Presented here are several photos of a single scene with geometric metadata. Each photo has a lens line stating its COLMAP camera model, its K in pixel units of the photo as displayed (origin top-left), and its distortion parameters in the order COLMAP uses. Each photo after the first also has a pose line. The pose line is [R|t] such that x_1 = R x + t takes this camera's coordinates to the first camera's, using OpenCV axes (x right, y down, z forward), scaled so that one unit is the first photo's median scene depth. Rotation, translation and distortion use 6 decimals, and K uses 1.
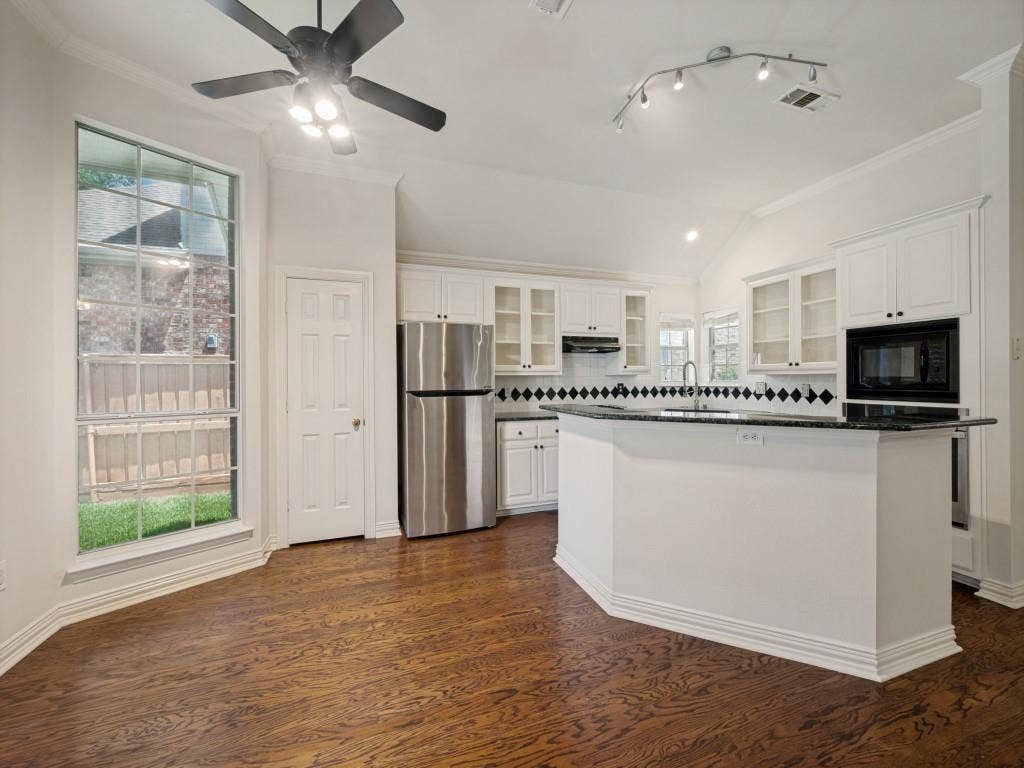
lens RADIAL K [[404.4, 0, 510.9], [0, 404.4, 380.0], [0, 0, 1]] dist [0.000162, -0.000047]
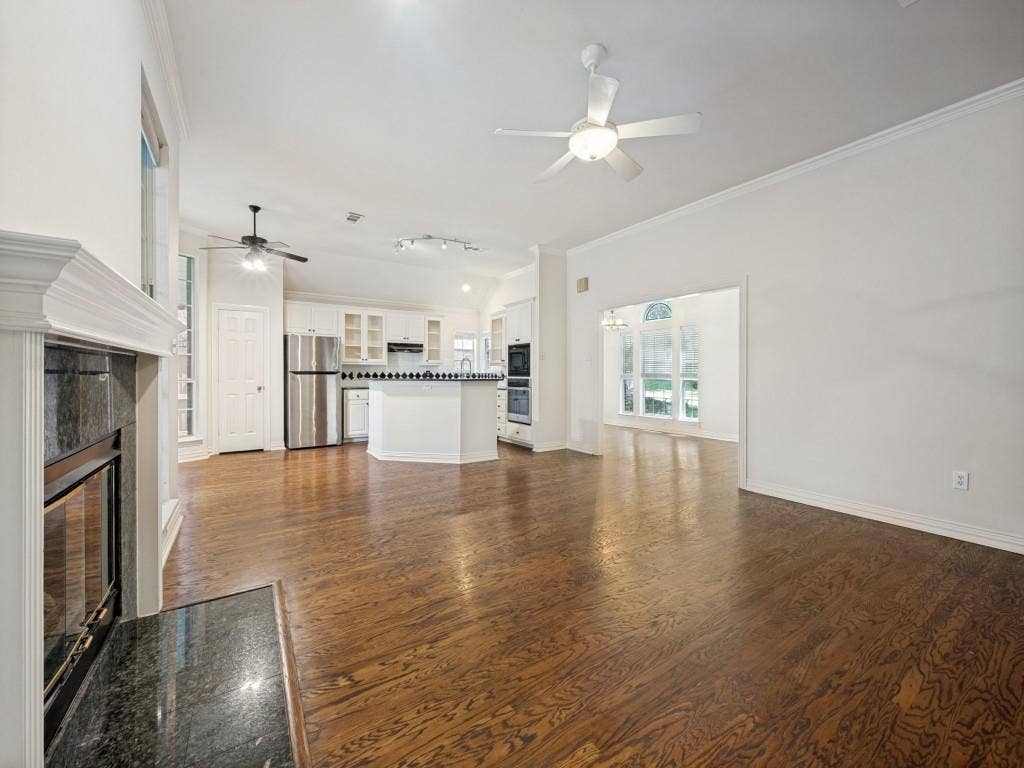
lens RADIAL K [[404.4, 0, 512.9], [0, 404.4, 380.7], [0, 0, 1]] dist [0.000162, -0.000047]
pose [[0.967989, 0.007032, 0.250892, 0.234186], [-0.010398, 0.999873, 0.012091, 0.033102], [-0.250775, -0.014313, 0.967939, -0.918948]]
